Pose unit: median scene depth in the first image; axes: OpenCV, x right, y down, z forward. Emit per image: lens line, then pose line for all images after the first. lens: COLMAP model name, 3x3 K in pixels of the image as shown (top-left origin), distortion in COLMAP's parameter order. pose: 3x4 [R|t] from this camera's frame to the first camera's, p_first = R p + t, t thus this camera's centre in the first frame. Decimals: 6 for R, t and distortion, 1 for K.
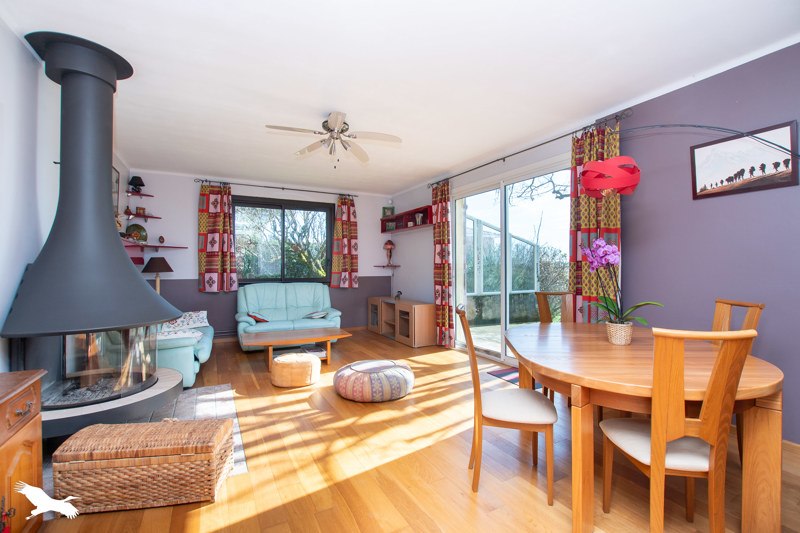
lens RADIAL K [[300.4, 0, 359.7], [0, 300.4, 265.7], [0, 0, 1]] dist [0.000022, 0.000018]
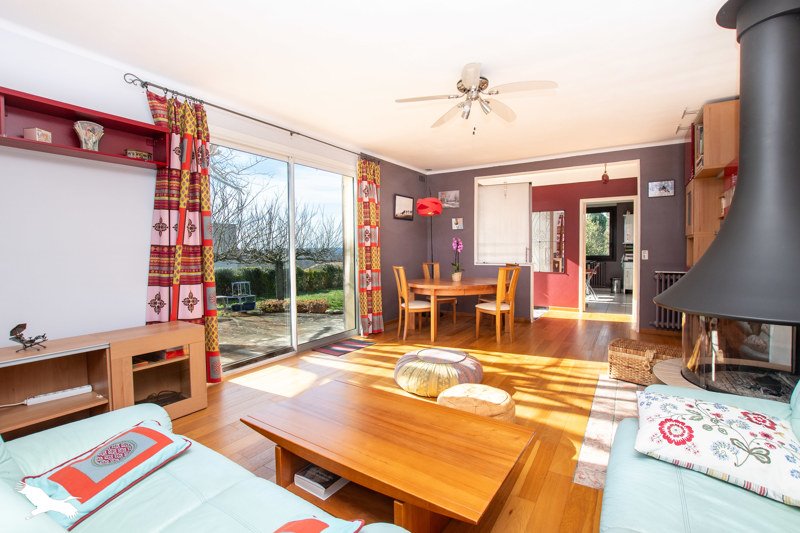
lens RADIAL K [[354.0, 0, 416.5], [0, 354.0, 263.0], [0, 0, 1]] dist [-0.056998, 0.009024]
pose [[-0.531279, -0.024702, 0.846837, -1.034374], [0.002549, 0.999524, 0.030755, 0.014877], [-0.847193, 0.018498, -0.530963, 2.053769]]
